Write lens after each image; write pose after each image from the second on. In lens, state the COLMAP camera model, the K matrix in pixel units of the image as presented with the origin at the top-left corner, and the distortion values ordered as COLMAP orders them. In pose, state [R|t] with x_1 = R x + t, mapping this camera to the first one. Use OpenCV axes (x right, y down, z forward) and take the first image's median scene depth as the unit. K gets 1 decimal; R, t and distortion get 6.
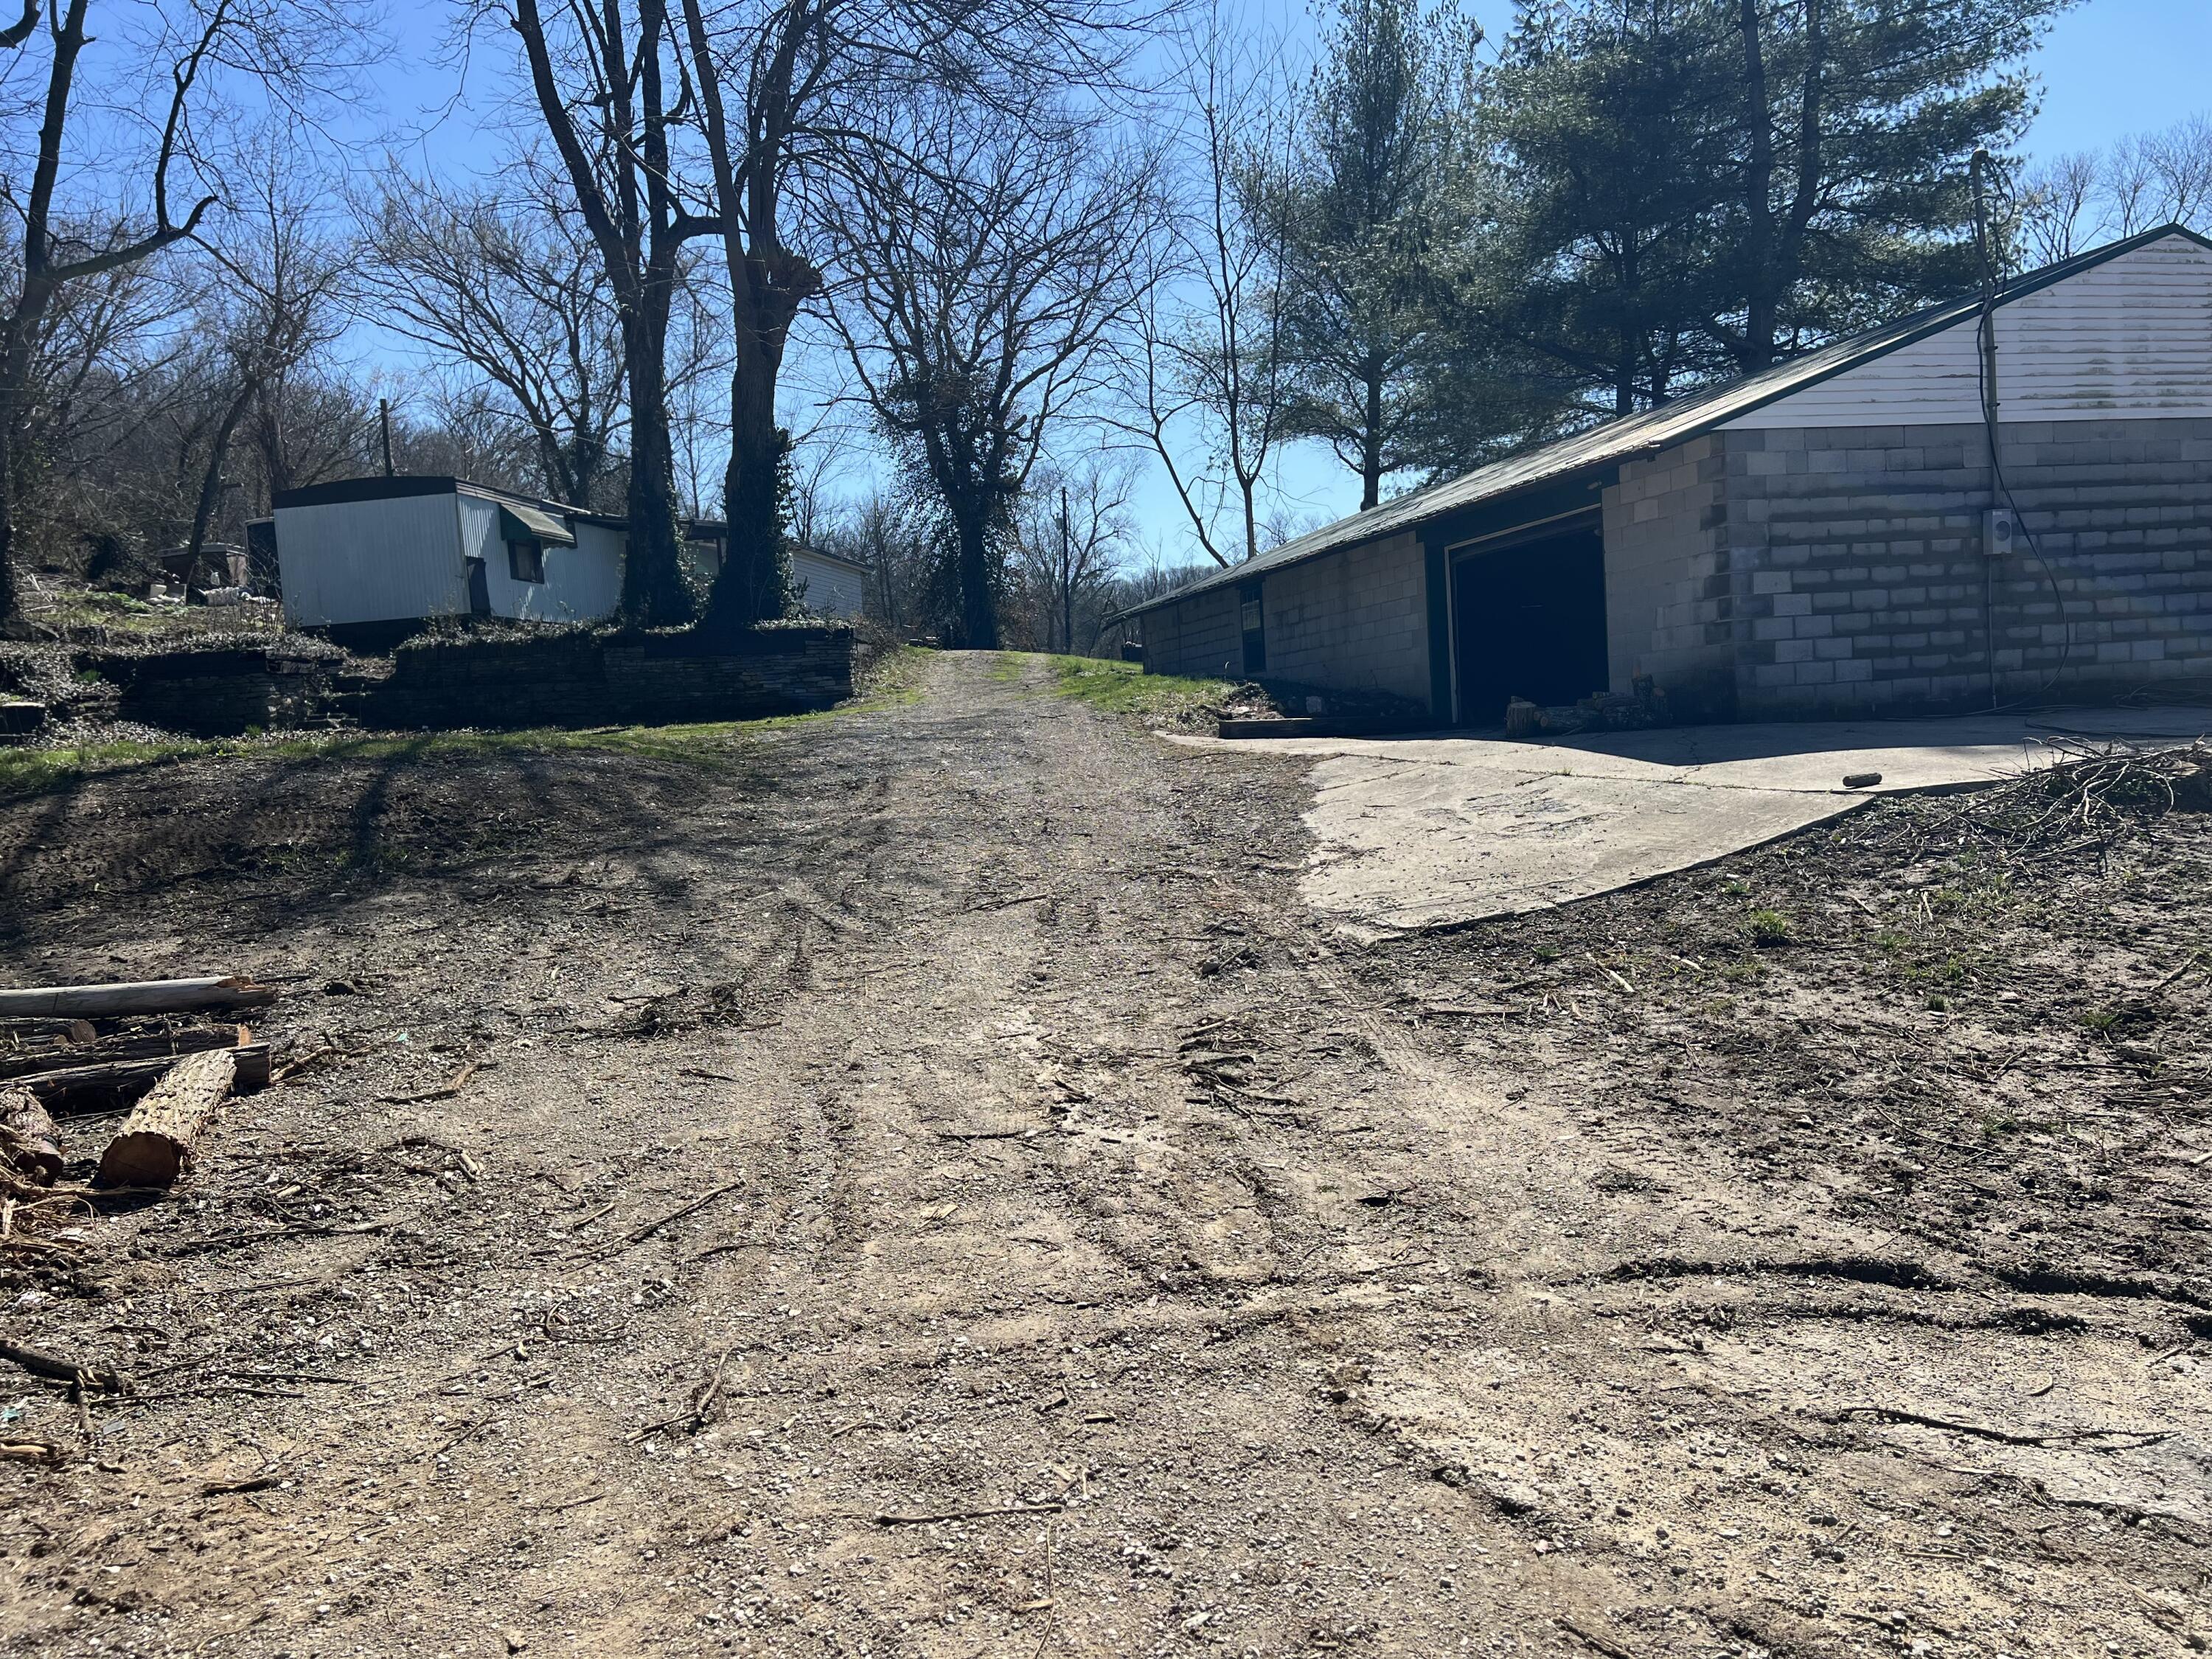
lens RADIAL K [[1653.6, 0, 1121.0], [0, 1653.6, 861.3], [0, 0, 1]] dist [0.067617, -0.078651]
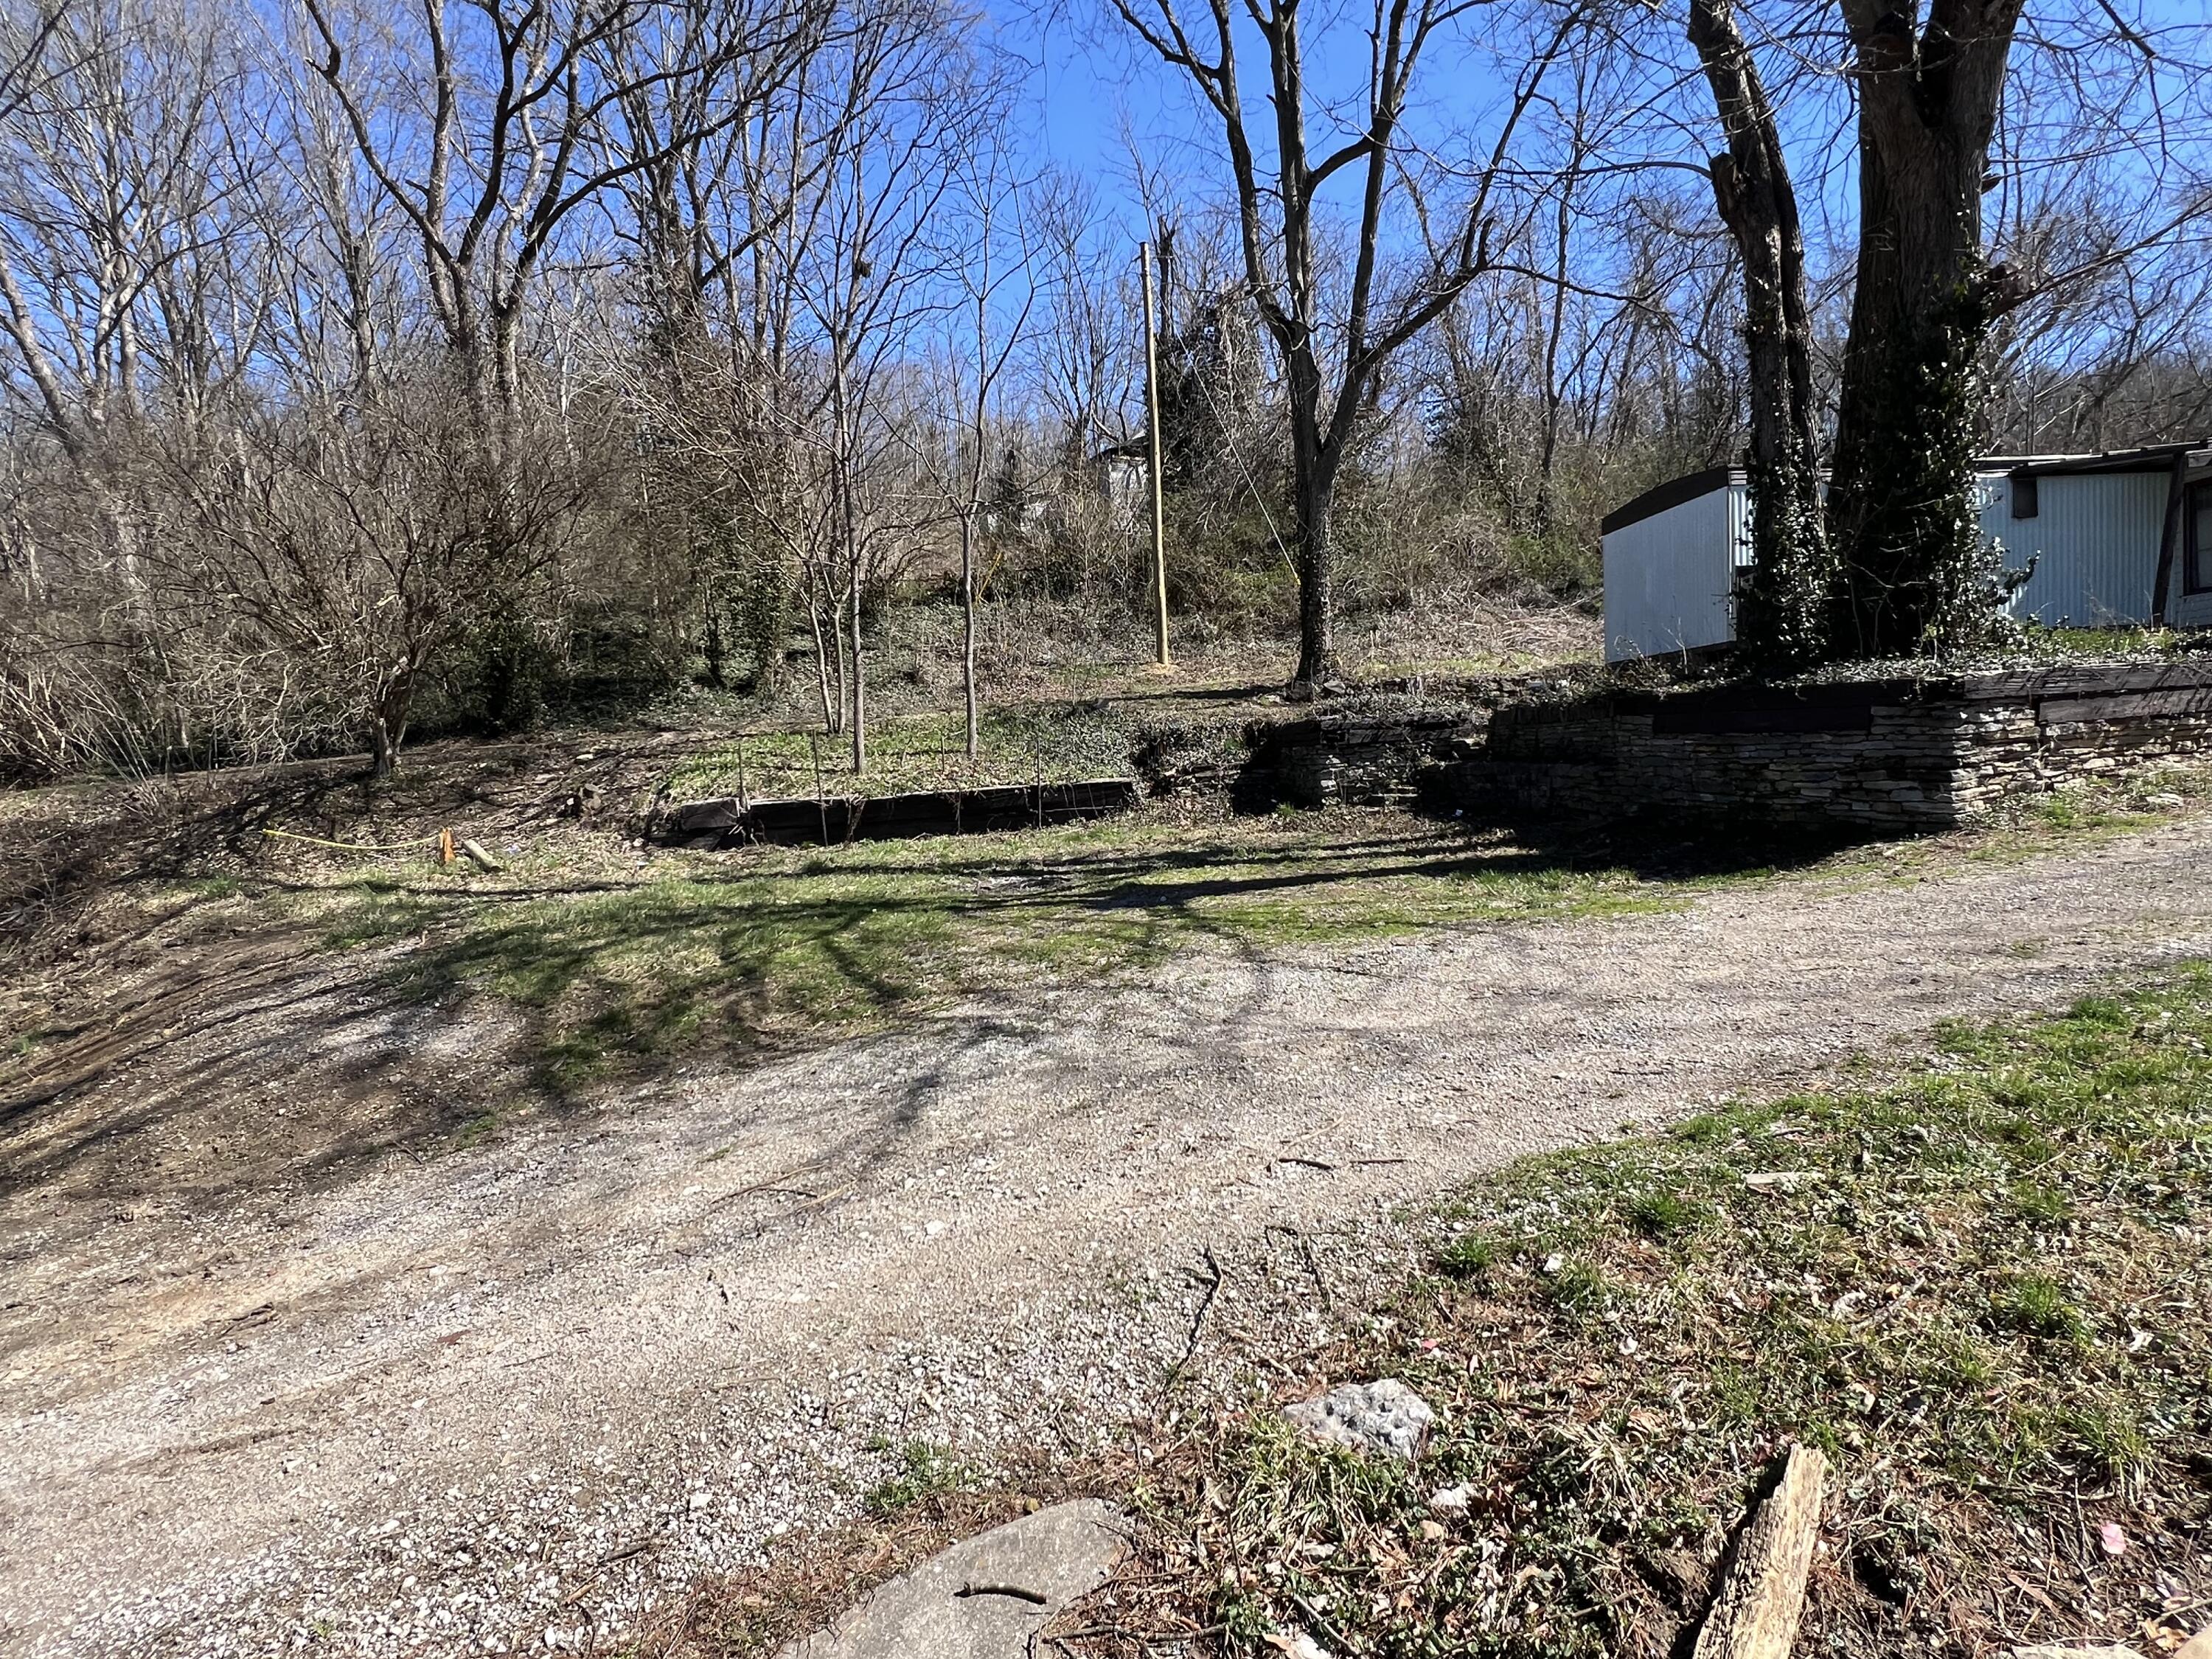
lens RADIAL K [[1175.3, 0, 1105.7], [0, 1175.3, 827.8], [0, 0, 1]] dist [-0.003115, 0.000939]
pose [[0.204369, 0.111861, -0.972482, 0.188623], [-0.049160, 0.993369, 0.103932, -0.207509], [0.977659, 0.026567, 0.208512, 1.190787]]
